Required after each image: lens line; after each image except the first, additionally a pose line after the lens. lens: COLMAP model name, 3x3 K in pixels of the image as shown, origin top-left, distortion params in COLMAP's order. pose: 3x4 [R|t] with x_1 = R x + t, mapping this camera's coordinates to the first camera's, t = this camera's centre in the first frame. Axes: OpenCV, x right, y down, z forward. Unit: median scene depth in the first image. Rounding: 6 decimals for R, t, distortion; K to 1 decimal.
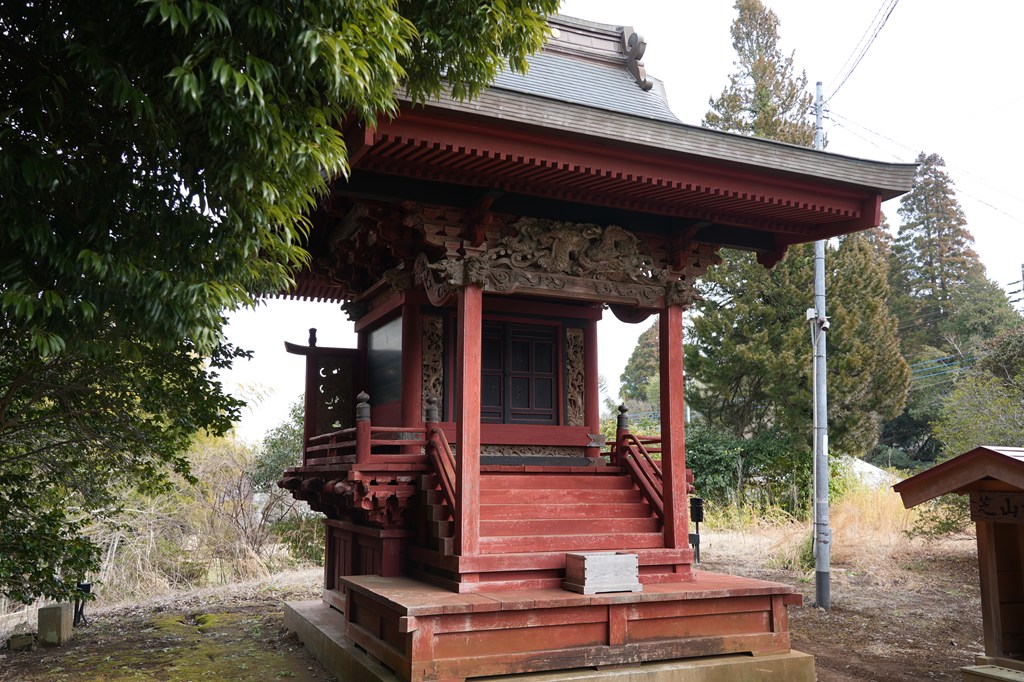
lens RADIAL K [[866.2, 0, 512.0], [0, 866.2, 341.0], [0, 0, 1]] dist [0.005141, 0.001100]
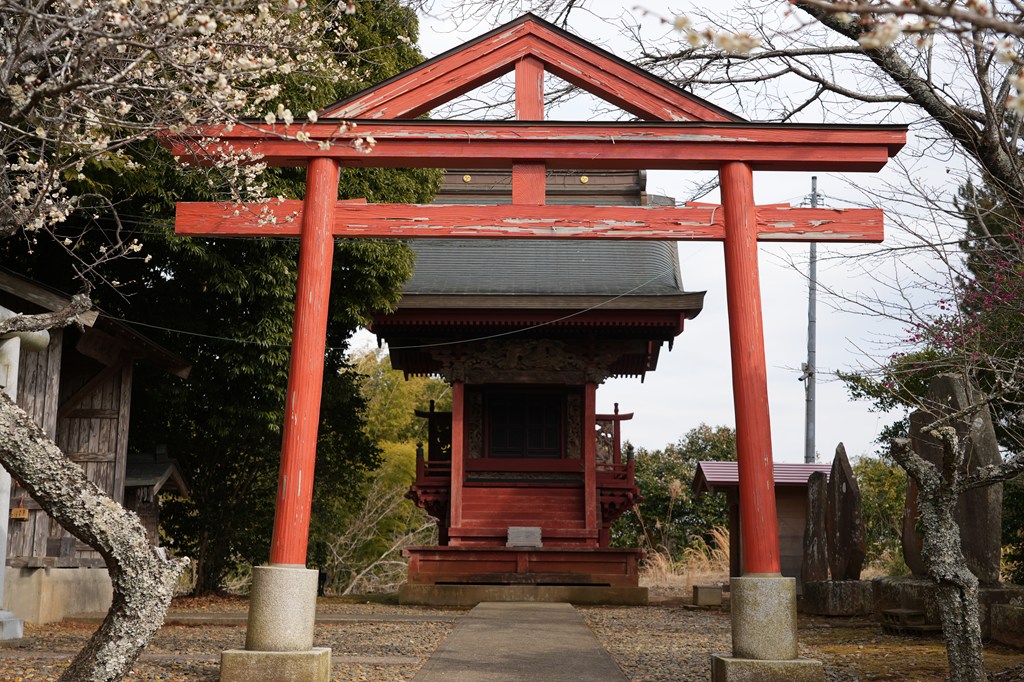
lens RADIAL K [[1280.0, 0, 512.0], [0, 1280.0, 341.0], [0, 0, 1]] dist [0.009819, 0.008168]
pose [[0.909895, -0.065119, -0.409695, 1.113217], [0.059747, 0.997877, -0.025915, -0.069246], [0.410513, -0.000898, 0.911854, -1.342018]]
